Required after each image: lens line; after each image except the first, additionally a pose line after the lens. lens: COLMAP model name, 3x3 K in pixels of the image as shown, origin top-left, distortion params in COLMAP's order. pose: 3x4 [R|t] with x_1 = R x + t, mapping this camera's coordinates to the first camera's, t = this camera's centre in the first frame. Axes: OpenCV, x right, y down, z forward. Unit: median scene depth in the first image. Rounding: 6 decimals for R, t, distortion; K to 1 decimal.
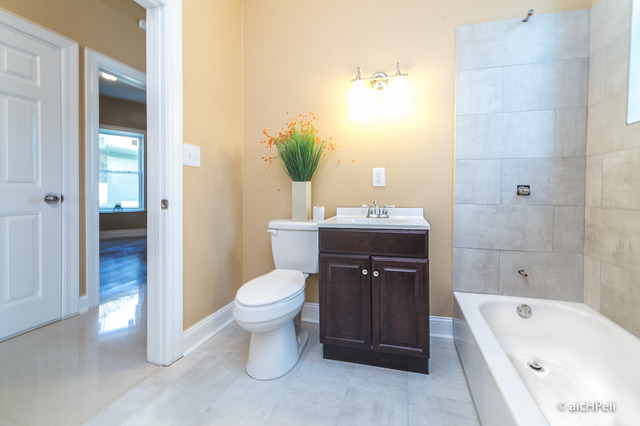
lens RADIAL K [[245.3, 0, 322.2], [0, 245.3, 194.4], [0, 0, 1]] dist [-0.000354, -0.000113]
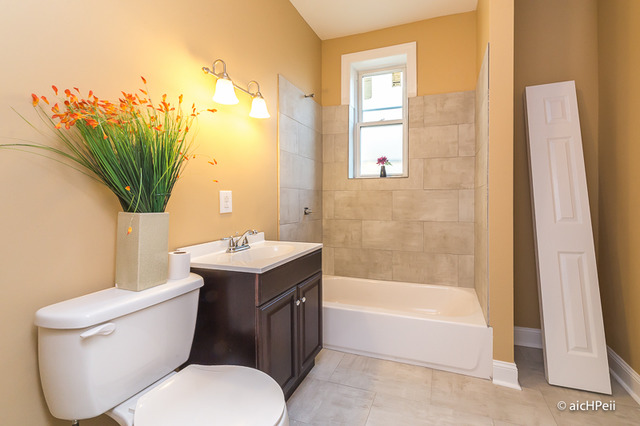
lens RADIAL K [[314.5, 0, 320.6], [0, 314.5, 198.3], [0, 0, 1]] dist [0.000216, 0.000054]
pose [[0.038876, -0.016208, 0.999113, -1.193646], [0.016265, 0.999746, 0.015586, -0.136930], [-0.999112, 0.015645, 0.039129, 0.941094]]
